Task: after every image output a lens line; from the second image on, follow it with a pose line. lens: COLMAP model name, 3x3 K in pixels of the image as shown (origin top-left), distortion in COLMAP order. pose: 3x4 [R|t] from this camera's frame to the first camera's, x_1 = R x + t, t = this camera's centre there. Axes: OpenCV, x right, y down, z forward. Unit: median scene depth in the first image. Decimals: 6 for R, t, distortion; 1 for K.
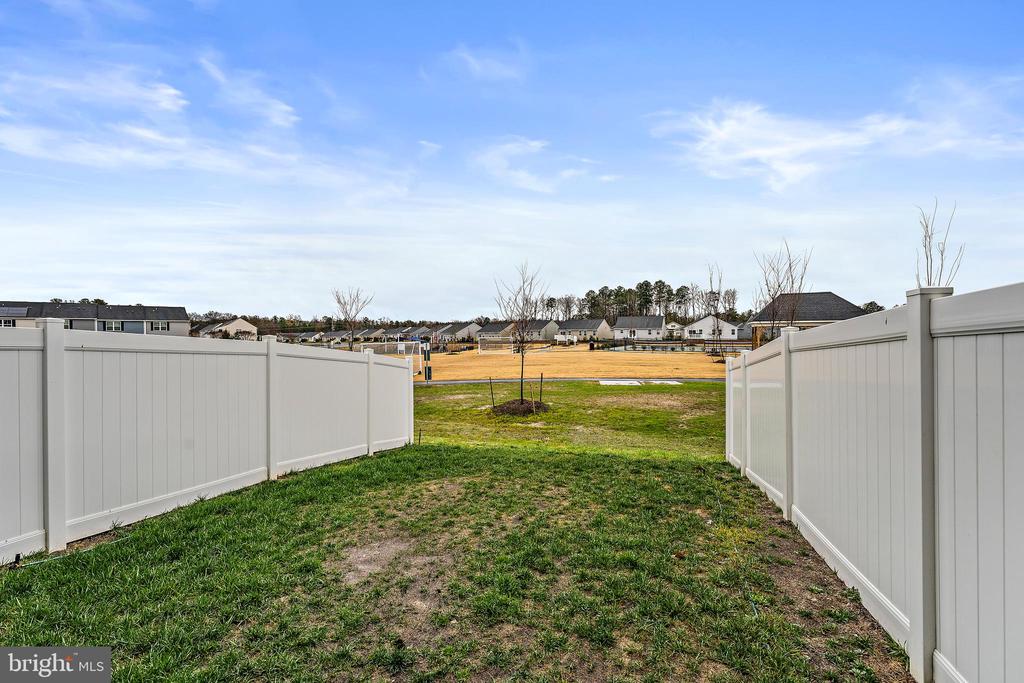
lens RADIAL K [[467.6, 0, 512.0], [0, 467.6, 341.5], [0, 0, 1]] dist [-0.002583, -0.000373]
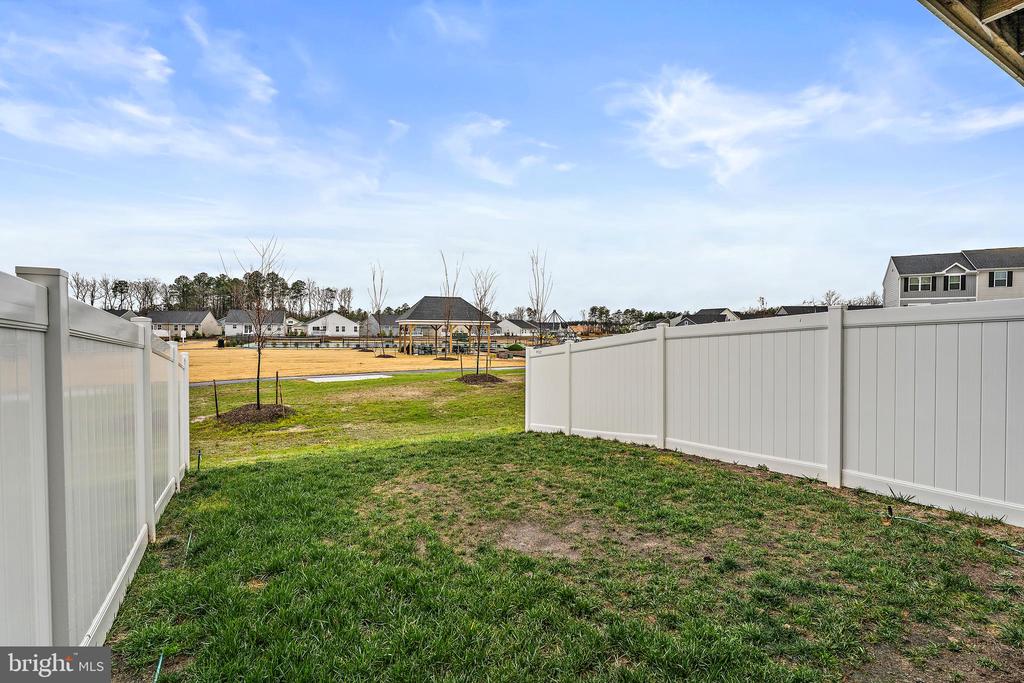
lens RADIAL K [[472.5, 0, 512.0], [0, 472.5, 341.5], [0, 0, 1]] dist [-0.001270, -0.000071]
pose [[0.702689, -0.003347, 0.711489, -0.455672], [-0.001267, 0.999981, 0.005955, 0.011130], [-0.711496, -0.005086, 0.702672, 0.139117]]
